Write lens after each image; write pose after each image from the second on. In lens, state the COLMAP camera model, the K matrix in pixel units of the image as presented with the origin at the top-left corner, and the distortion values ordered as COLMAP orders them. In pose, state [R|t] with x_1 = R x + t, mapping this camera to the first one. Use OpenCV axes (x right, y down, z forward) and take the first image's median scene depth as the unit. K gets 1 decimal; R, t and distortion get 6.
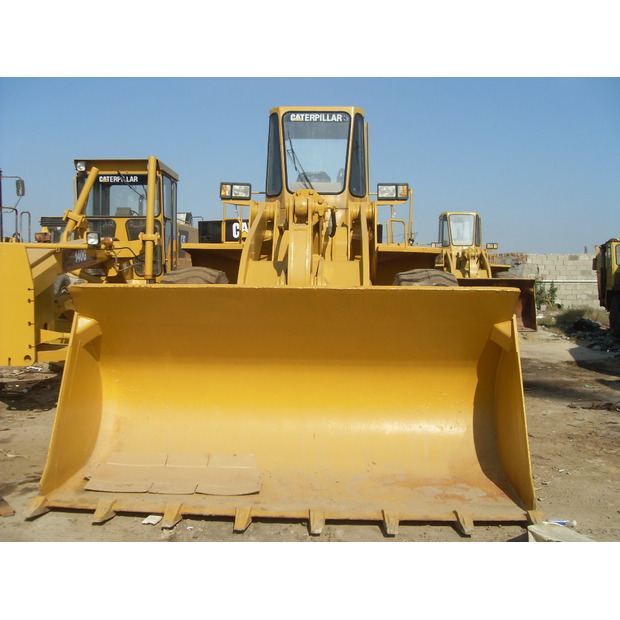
lens RADIAL K [[683.7, 0, 310.0], [0, 683.7, 310.0], [0, 0, 1]] dist [-0.131902, 0.004894]
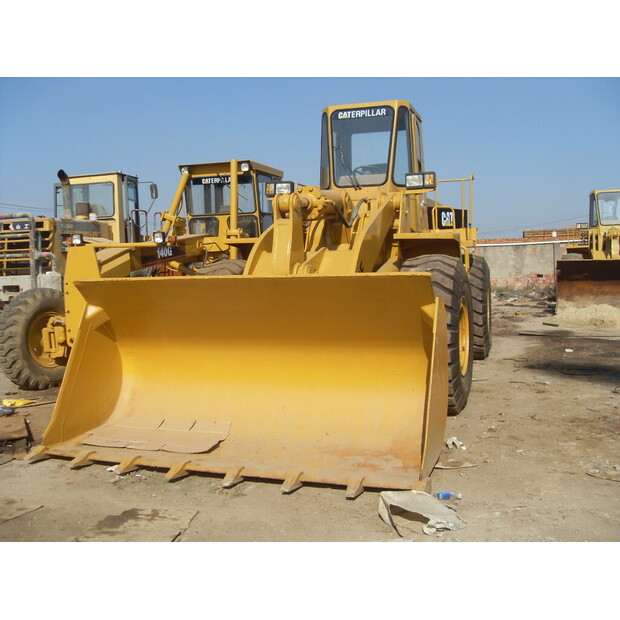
lens RADIAL K [[660.7, 0, 309.8], [0, 660.7, 340.2], [0, 0, 1]] dist [-0.135635, -0.014096]
pose [[0.961530, 0.001345, -0.274698, 0.212984], [0.017945, 0.997544, 0.067698, -0.000665], [0.274115, -0.070023, 0.959144, -0.023112]]
